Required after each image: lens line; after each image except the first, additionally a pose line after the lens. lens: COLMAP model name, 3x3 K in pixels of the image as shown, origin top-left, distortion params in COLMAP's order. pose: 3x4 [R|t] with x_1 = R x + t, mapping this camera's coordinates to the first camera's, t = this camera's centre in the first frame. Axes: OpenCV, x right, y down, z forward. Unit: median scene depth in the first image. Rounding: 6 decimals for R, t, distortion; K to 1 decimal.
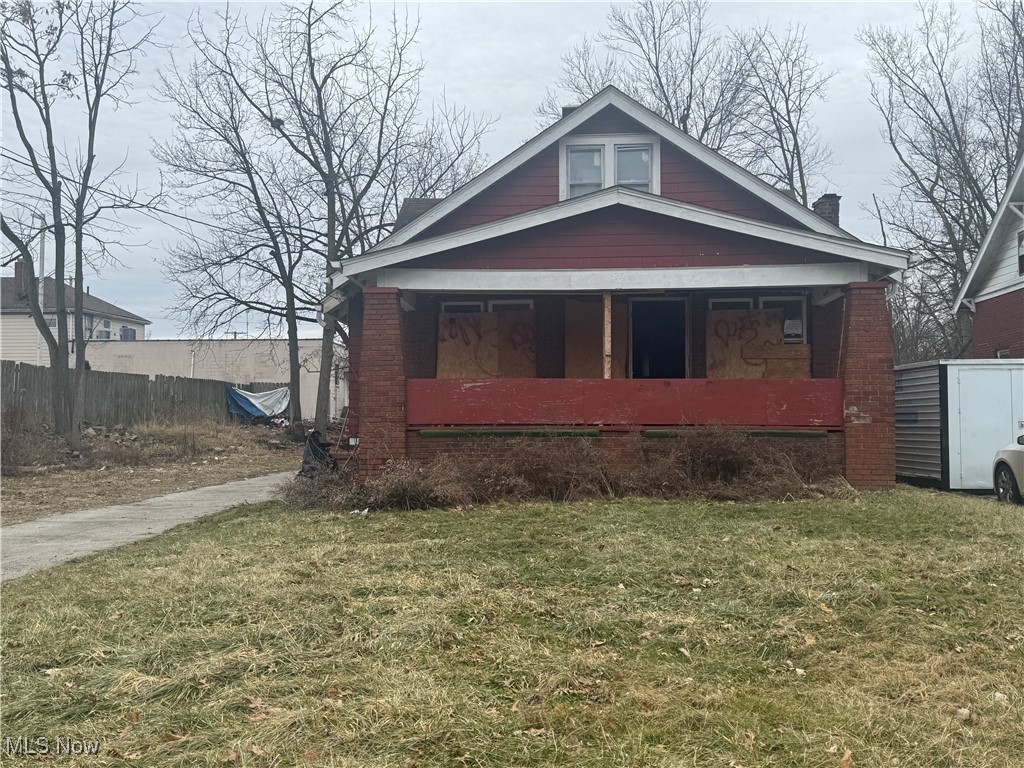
lens RADIAL K [[1046.2, 0, 516.2], [0, 1046.2, 378.4], [0, 0, 1]] dist [0.195429, -0.379261]
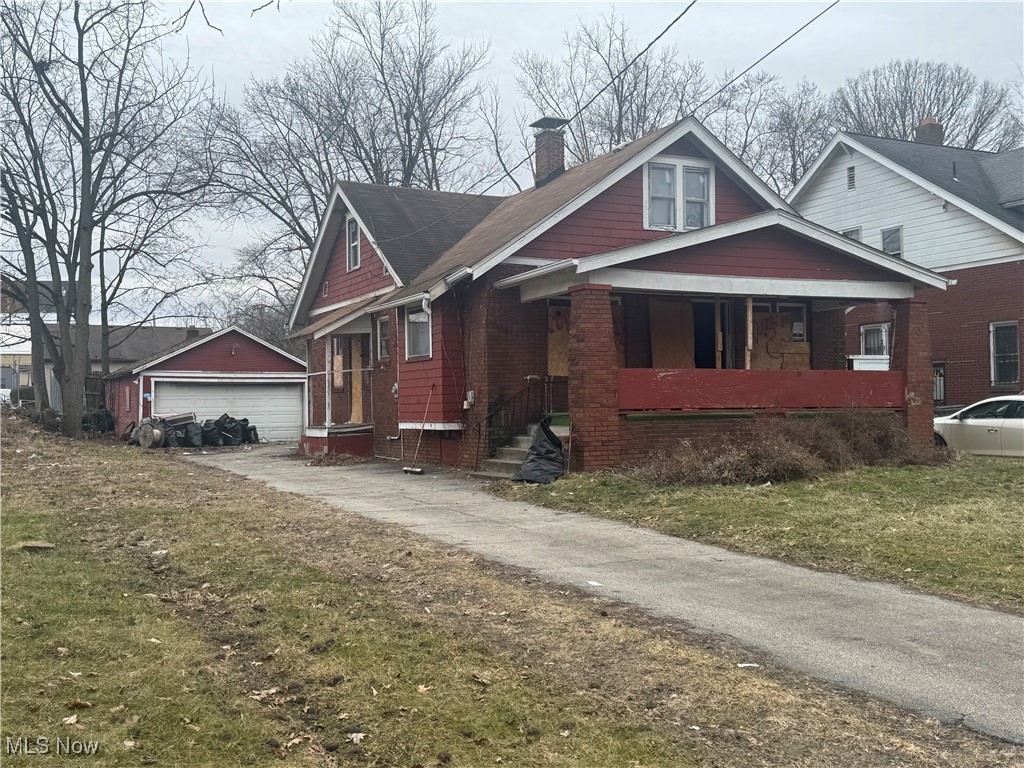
lens RADIAL K [[1046.2, 0, 516.2], [0, 1046.2, 378.4], [0, 0, 1]] dist [0.195429, -0.379261]
pose [[0.868499, 0.003817, 0.495677, -0.646878], [-0.012032, 0.999838, 0.013384, -0.002049], [-0.495546, -0.017588, 0.868404, 0.081452]]
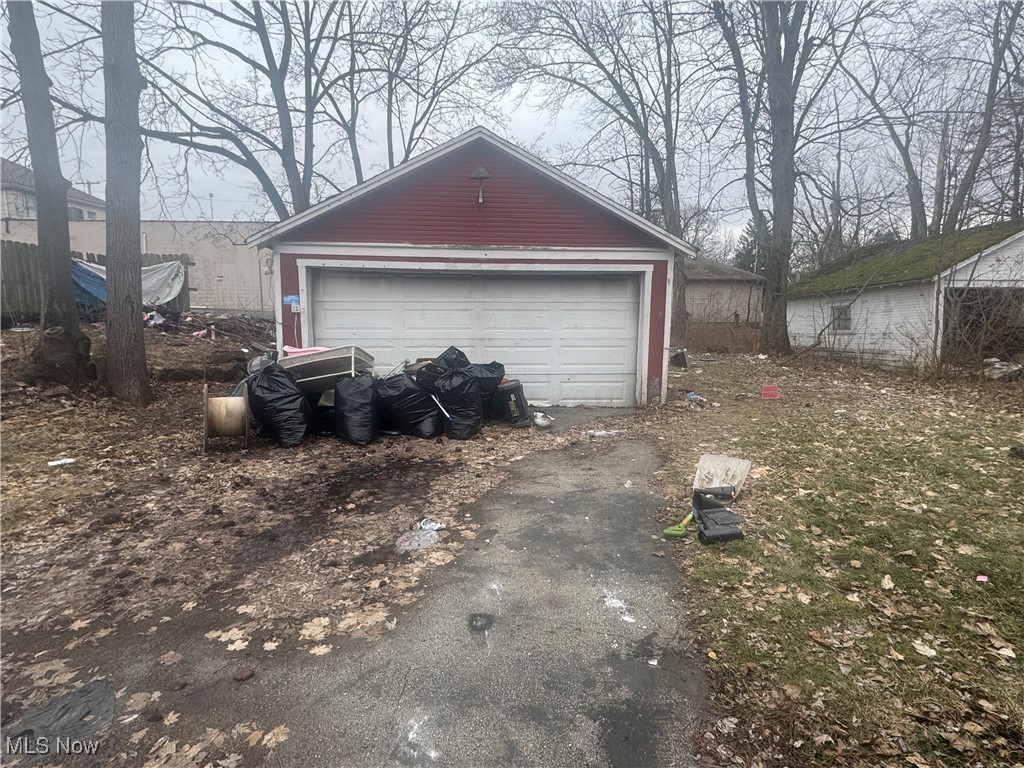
lens RADIAL K [[534.7, 0, 512.0], [0, 534.7, 384.0], [0, 0, 1]] dist [-0.000337, -0.000576]
pose [[0.992299, -0.013245, 0.123157, -0.096771], [-0.009743, 0.982840, 0.184204, 0.054088], [-0.123483, -0.183985, 0.975142, 1.807600]]
